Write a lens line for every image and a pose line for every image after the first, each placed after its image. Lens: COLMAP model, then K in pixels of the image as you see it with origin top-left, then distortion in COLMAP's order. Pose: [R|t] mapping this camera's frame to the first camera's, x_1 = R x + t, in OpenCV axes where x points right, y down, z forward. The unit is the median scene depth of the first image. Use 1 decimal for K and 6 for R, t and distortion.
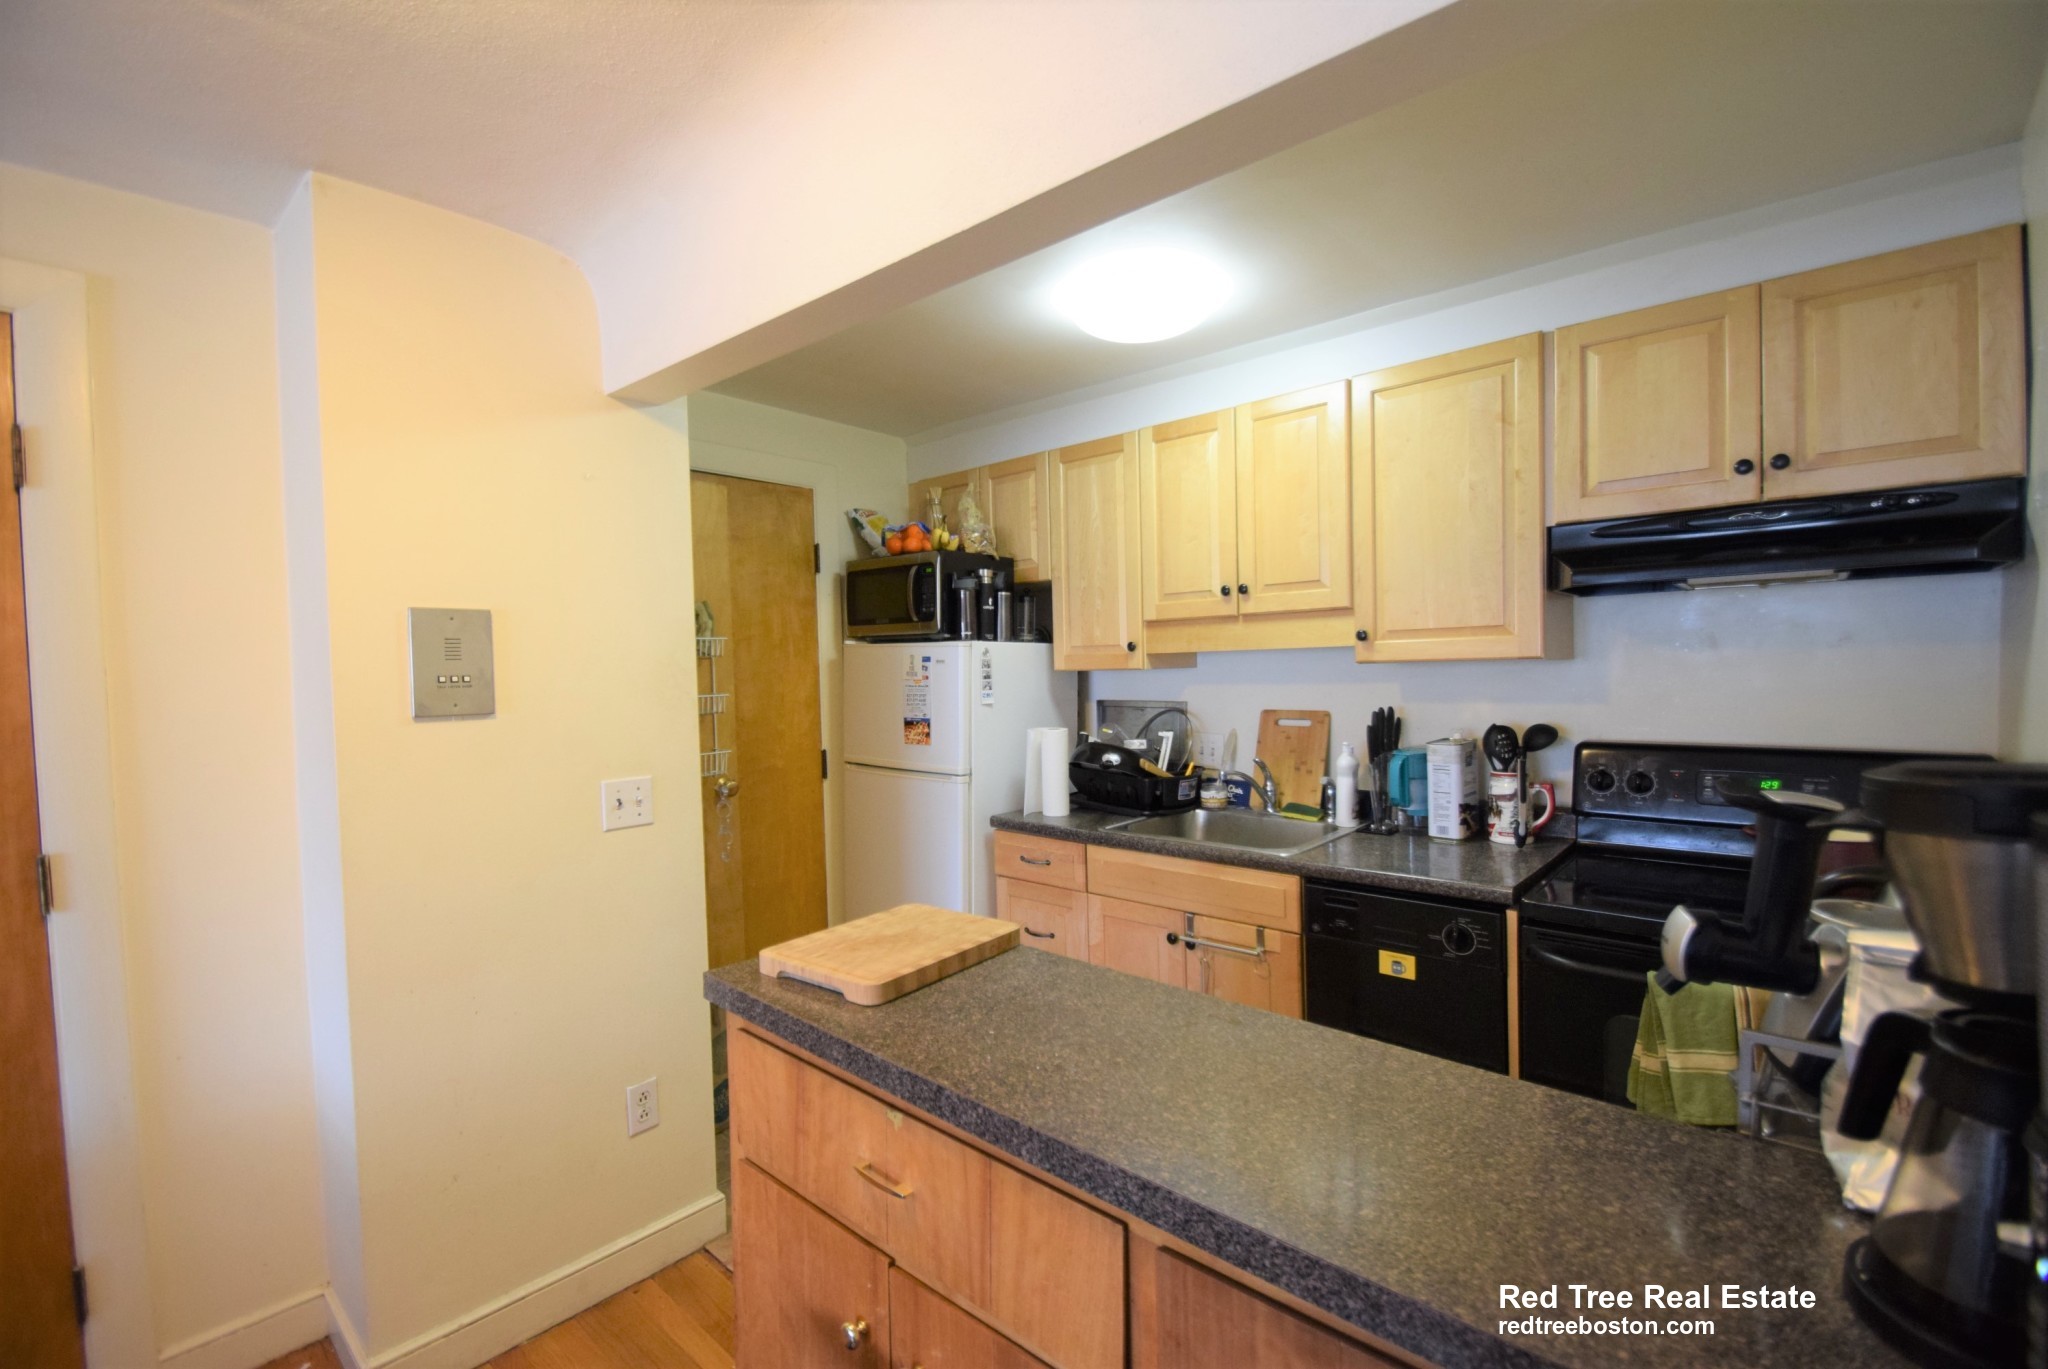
lens RADIAL K [[896.3, 0, 1028.3], [0, 896.3, 689.1], [0, 0, 1]] dist [0.018289, -0.016361]
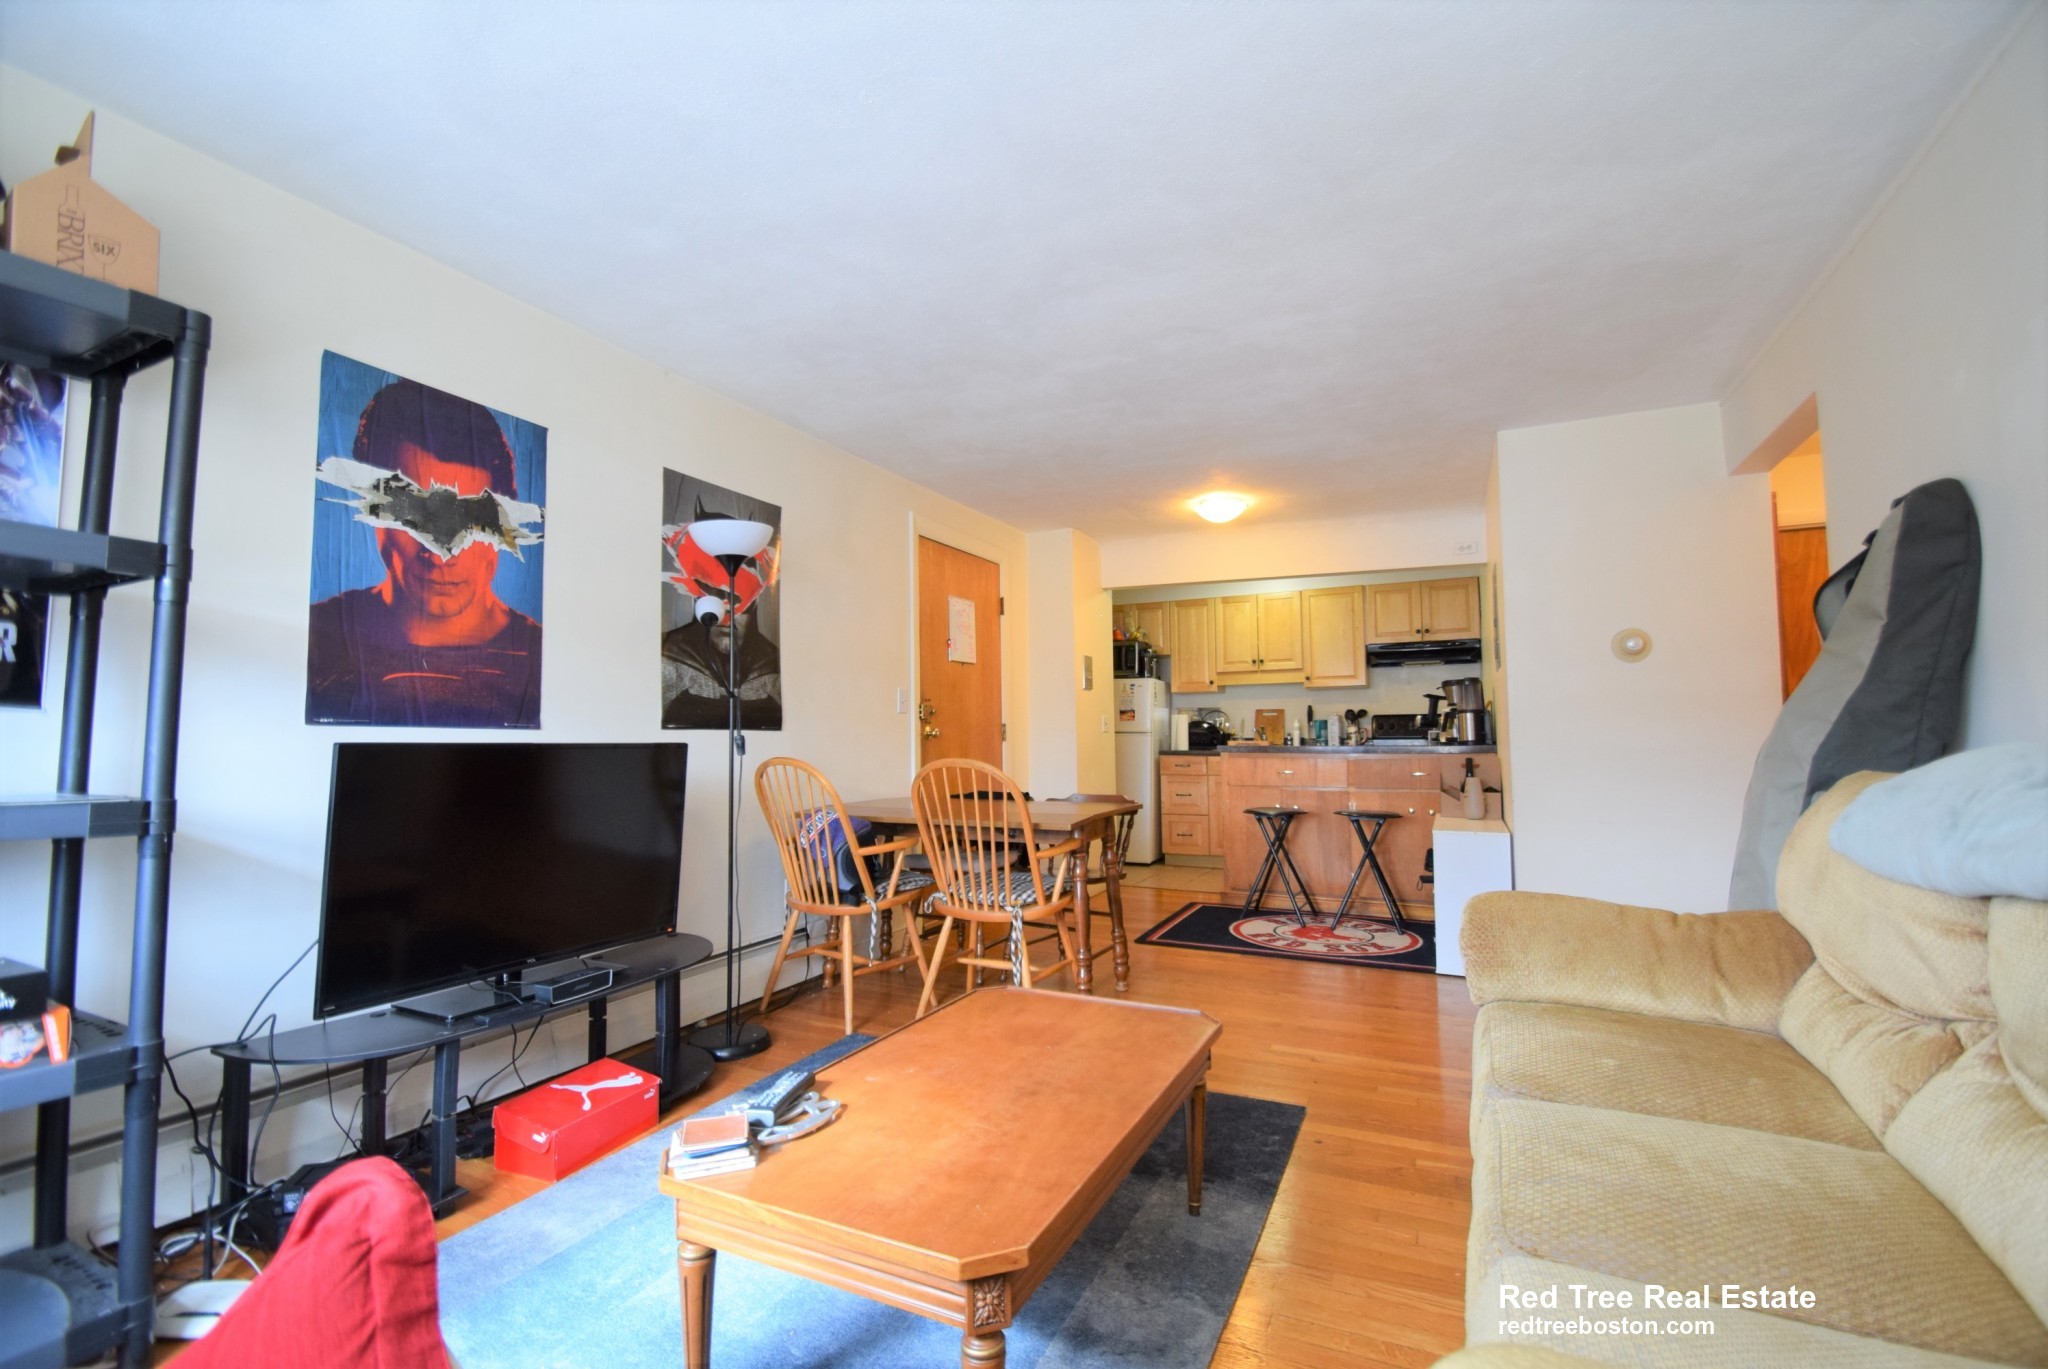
lens RADIAL K [[896.3, 0, 1028.3], [0, 896.3, 689.1], [0, 0, 1]] dist [0.018289, -0.016361]
pose [[0.960960, 0.027524, 0.275314, -1.327518], [-0.004627, 0.996499, -0.083472, 0.227403], [-0.276648, 0.078939, 0.957724, -1.567275]]
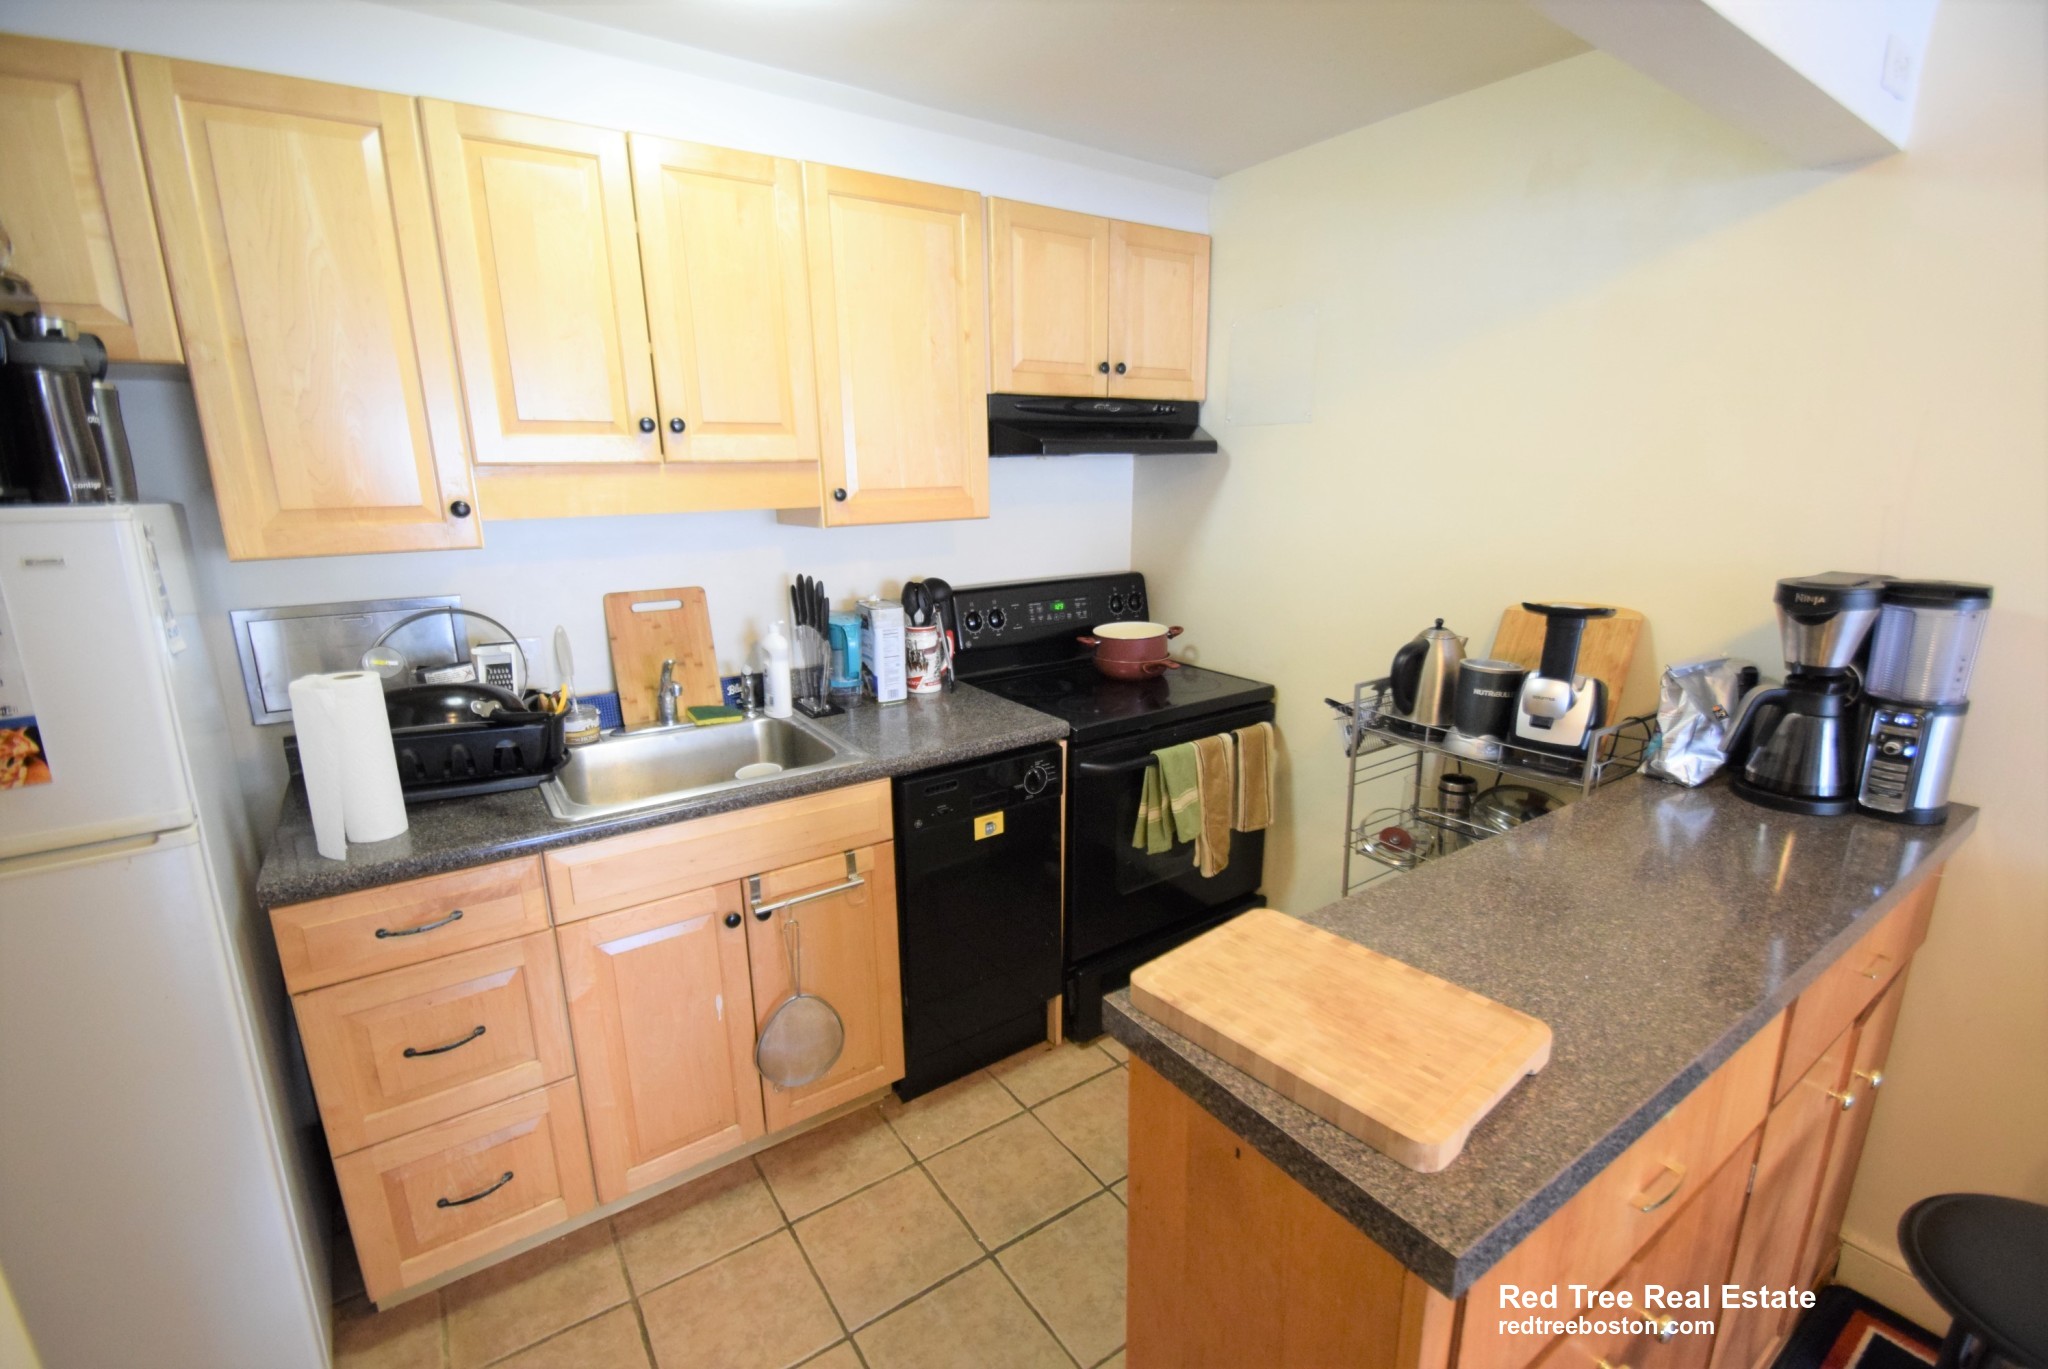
lens RADIAL K [[896.3, 0, 1028.3], [0, 896.3, 689.1], [0, 0, 1]] dist [0.018289, -0.016361]
pose [[0.240578, -0.212887, 0.946996, -0.458459], [0.034831, 0.976916, 0.210764, -0.054433], [-0.970005, -0.017720, 0.242439, 0.625560]]
